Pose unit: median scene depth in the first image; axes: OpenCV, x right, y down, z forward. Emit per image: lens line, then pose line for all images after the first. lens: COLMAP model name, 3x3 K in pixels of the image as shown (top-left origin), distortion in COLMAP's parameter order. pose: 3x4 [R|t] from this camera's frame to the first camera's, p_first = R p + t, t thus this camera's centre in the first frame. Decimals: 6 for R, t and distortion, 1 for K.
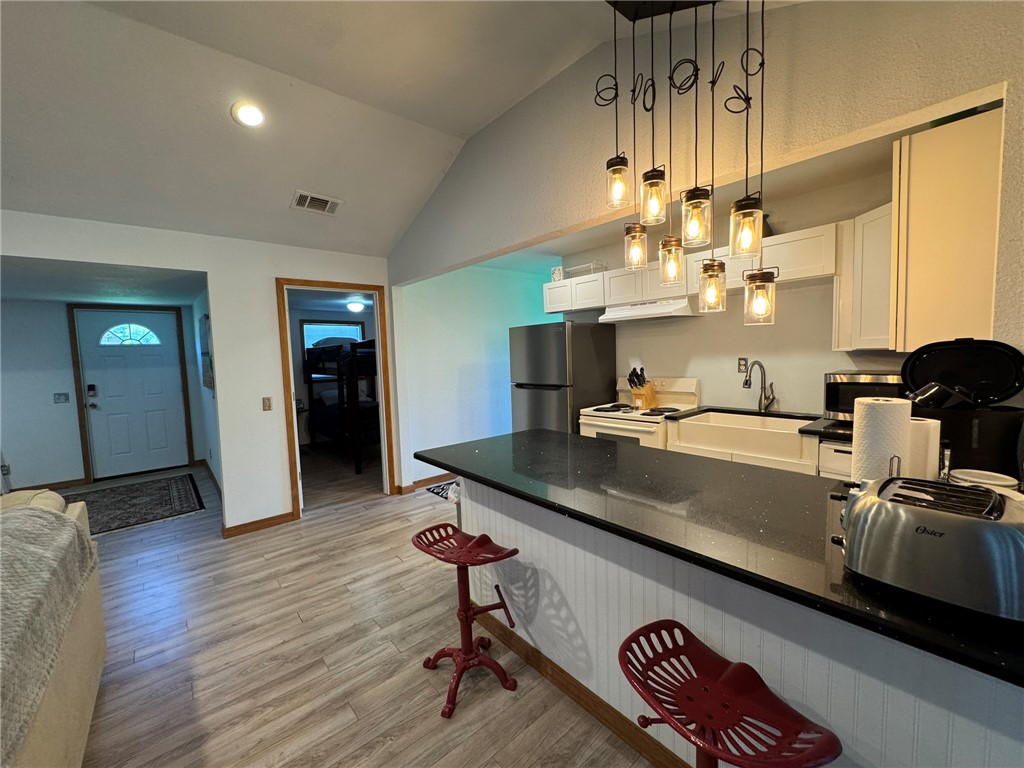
lens RADIAL K [[411.6, 0, 511.8], [0, 411.6, 381.9], [0, 0, 1]] dist [-0.003441, -0.000399]
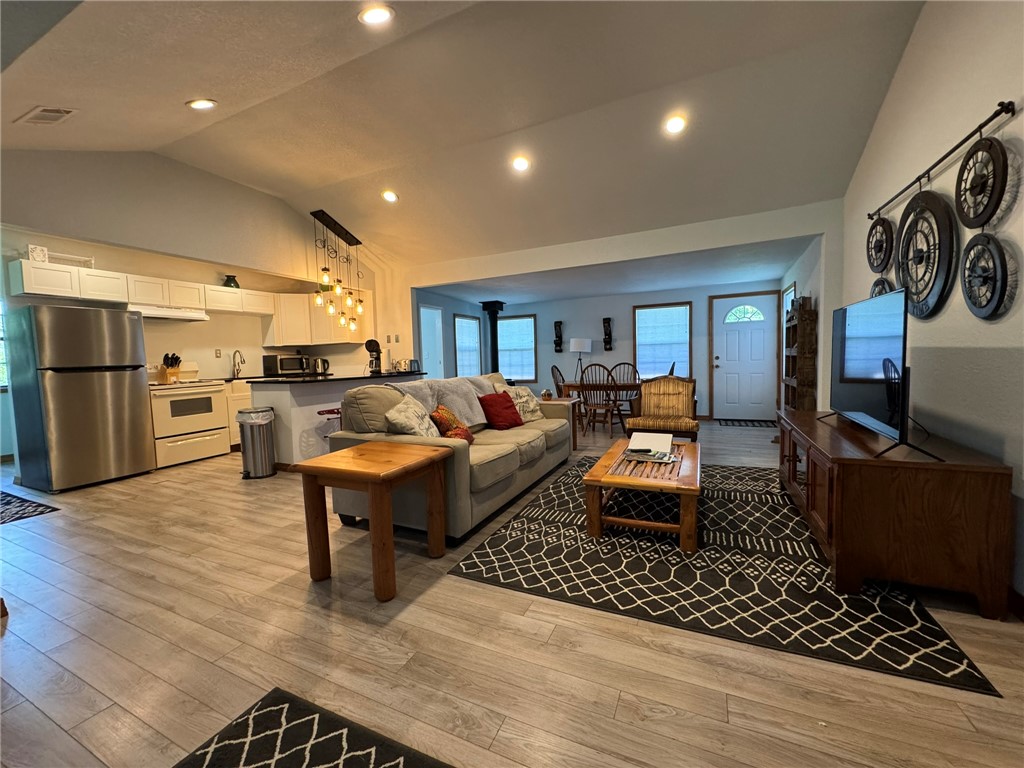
lens RADIAL K [[411.6, 0, 513.8], [0, 411.6, 382.5], [0, 0, 1]] dist [-0.003441, -0.000399]
pose [[-0.414536, -0.008457, 0.909994, -1.358908], [0.108484, 0.992367, 0.058641, 0.100543], [-0.903544, 0.123029, -0.410454, 0.517779]]
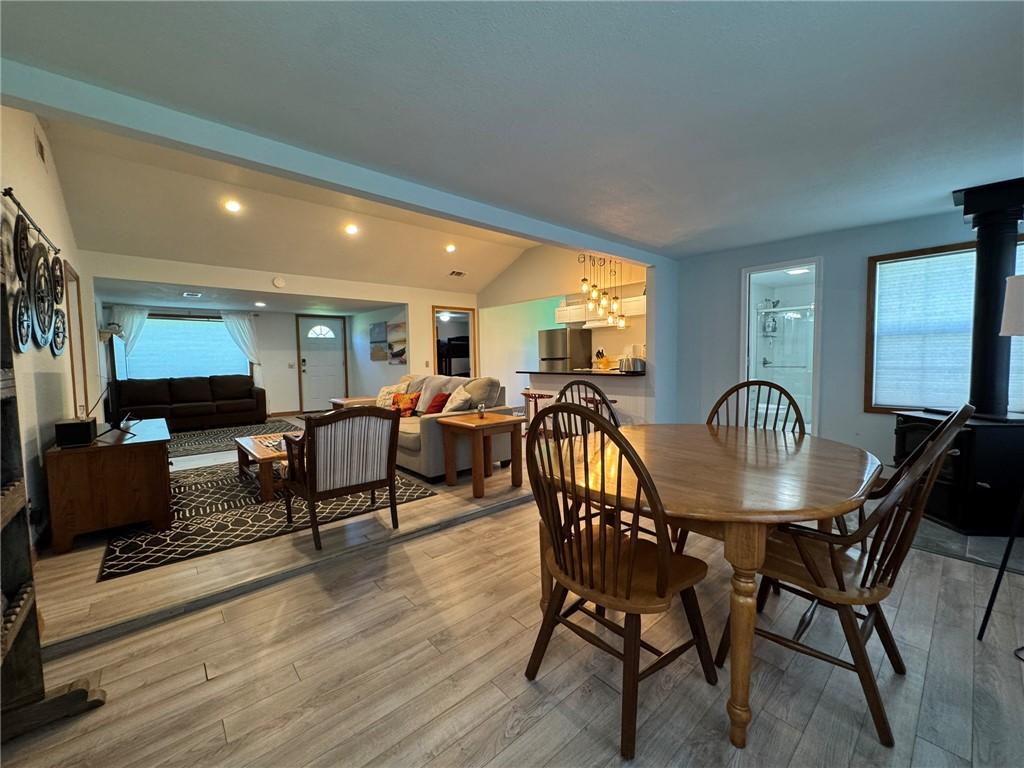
lens RADIAL K [[411.6, 0, 512.0], [0, 411.6, 383.5], [0, 0, 1]] dist [-0.003441, -0.000399]
pose [[0.999855, 0.012465, 0.011610, -0.172069], [-0.012309, 0.999834, -0.013449, 0.171118], [-0.011776, 0.013305, 0.999842, -1.106189]]
